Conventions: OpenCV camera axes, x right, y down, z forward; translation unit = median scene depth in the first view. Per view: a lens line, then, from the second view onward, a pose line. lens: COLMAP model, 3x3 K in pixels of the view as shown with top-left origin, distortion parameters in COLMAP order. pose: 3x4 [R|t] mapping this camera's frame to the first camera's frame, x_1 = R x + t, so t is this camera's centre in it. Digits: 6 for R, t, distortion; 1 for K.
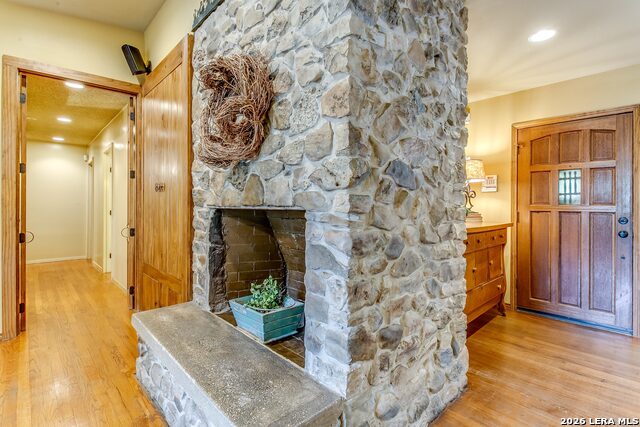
lens RADIAL K [[310.4, 0, 329.0], [0, 310.4, 204.2], [0, 0, 1]] dist [0.003426, -0.002573]
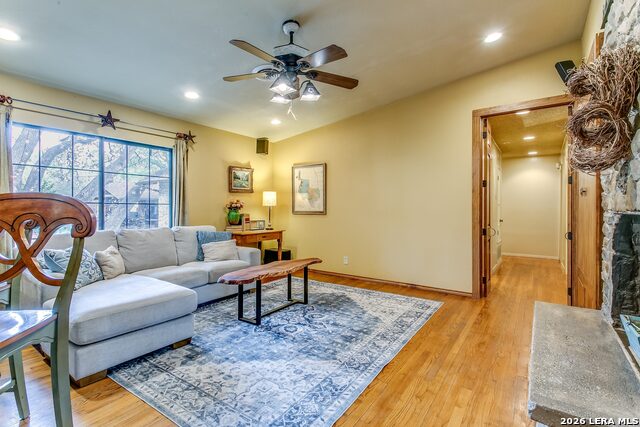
lens RADIAL K [[310.4, 0, 319.6], [0, 310.4, 210.1], [0, 0, 1]] dist [0.003426, -0.002573]
pose [[0.192299, 0.007674, -0.981306, 0.324289], [-0.004022, 0.999967, 0.007032, 0.000386], [0.981328, 0.002594, 0.192323, -0.035172]]
